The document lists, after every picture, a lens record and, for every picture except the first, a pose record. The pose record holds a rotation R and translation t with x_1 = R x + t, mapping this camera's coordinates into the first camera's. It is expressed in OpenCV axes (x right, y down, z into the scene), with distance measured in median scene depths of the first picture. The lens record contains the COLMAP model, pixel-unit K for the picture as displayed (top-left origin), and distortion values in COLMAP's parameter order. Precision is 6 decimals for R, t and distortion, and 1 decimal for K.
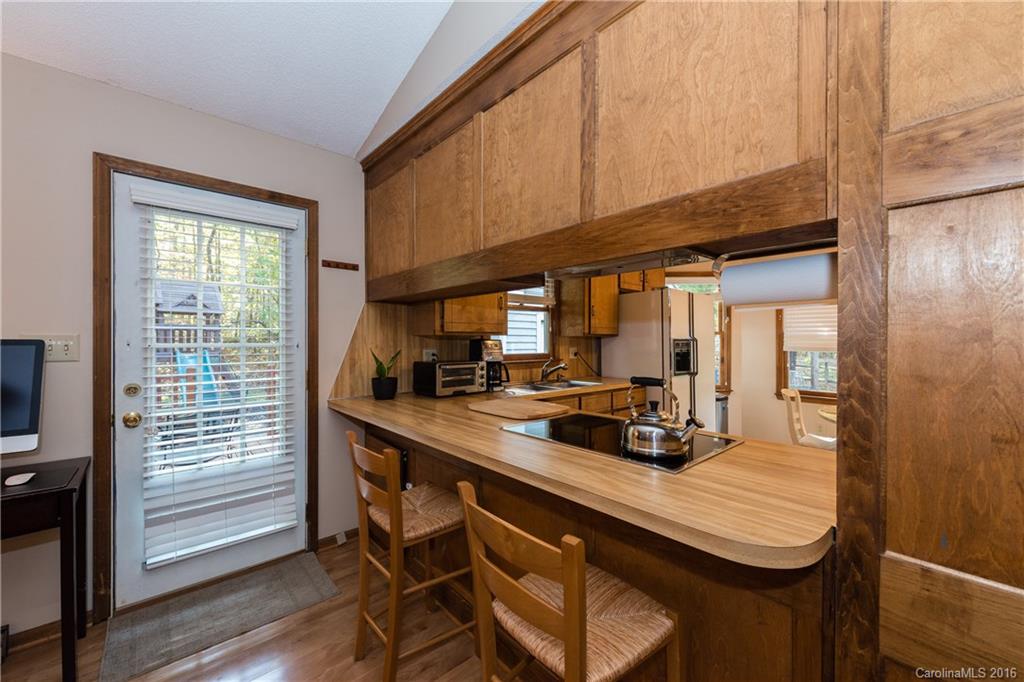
lens RADIAL K [[402.9, 0, 510.5], [0, 402.9, 340.9], [0, 0, 1]] dist [0.000671, -0.000260]
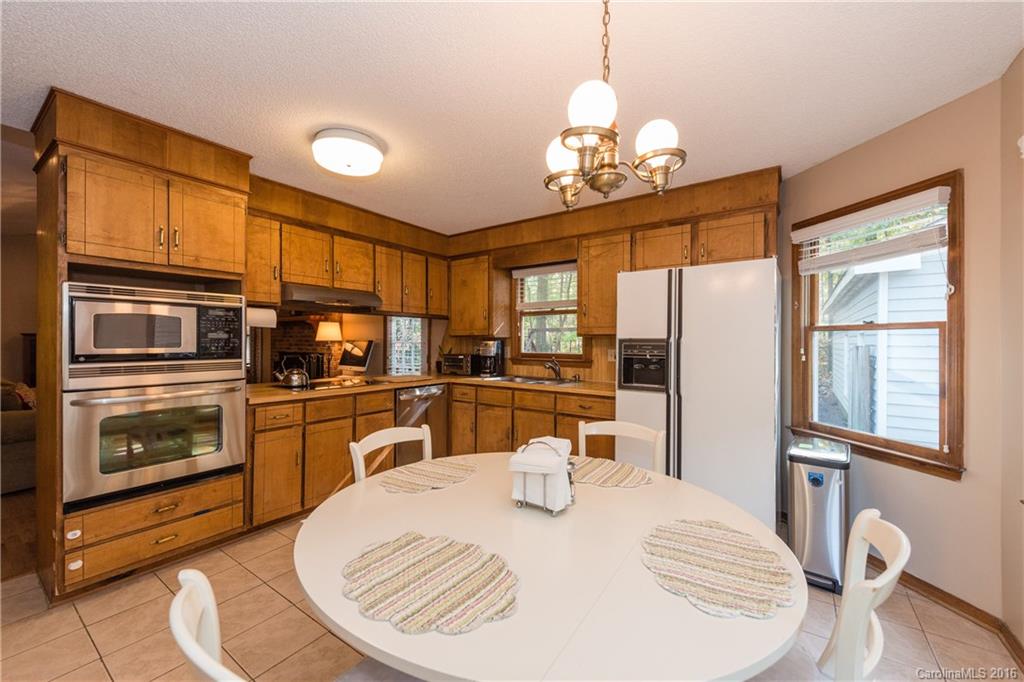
lens RADIAL K [[398.9, 0, 513.0], [0, 398.9, 340.9], [0, 0, 1]] dist [0.000873, -0.000009]
pose [[0.228290, -0.000179, -0.973593, 1.798937], [-0.002700, 0.999996, -0.000817, -0.001887], [0.973589, 0.002815, 0.228289, 1.047563]]
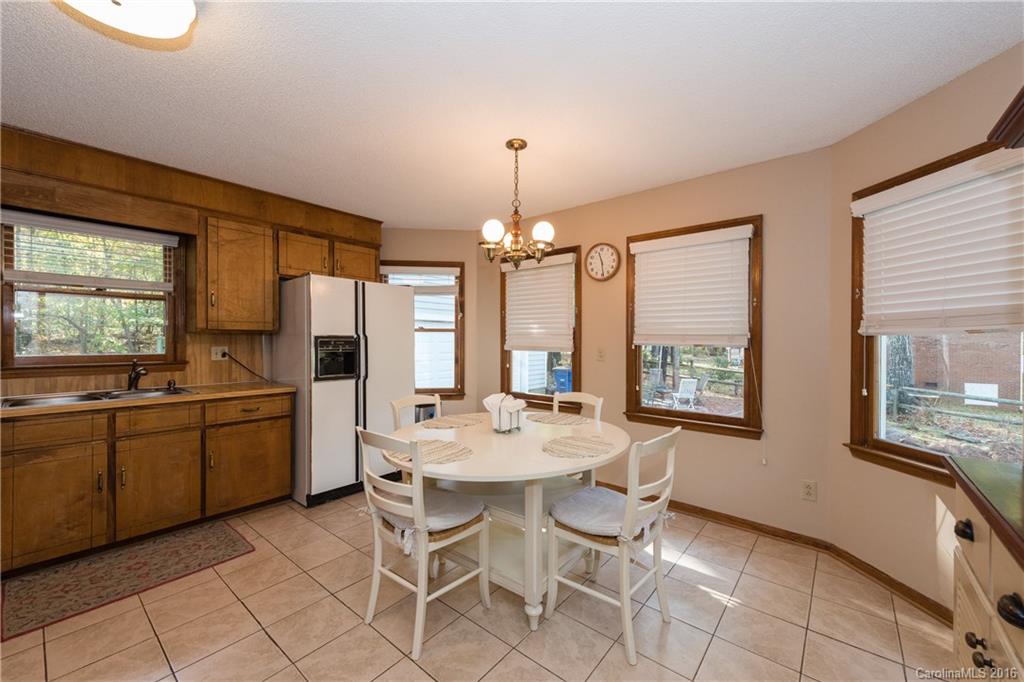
lens RADIAL K [[402.9, 0, 510.5], [0, 402.9, 340.9], [0, 0, 1]] dist [0.000671, -0.000260]
pose [[0.987976, 0.002884, 0.154578, 1.108780], [-0.003690, 0.999981, 0.004929, -0.000956], [-0.154560, -0.005440, 0.987968, 0.208517]]
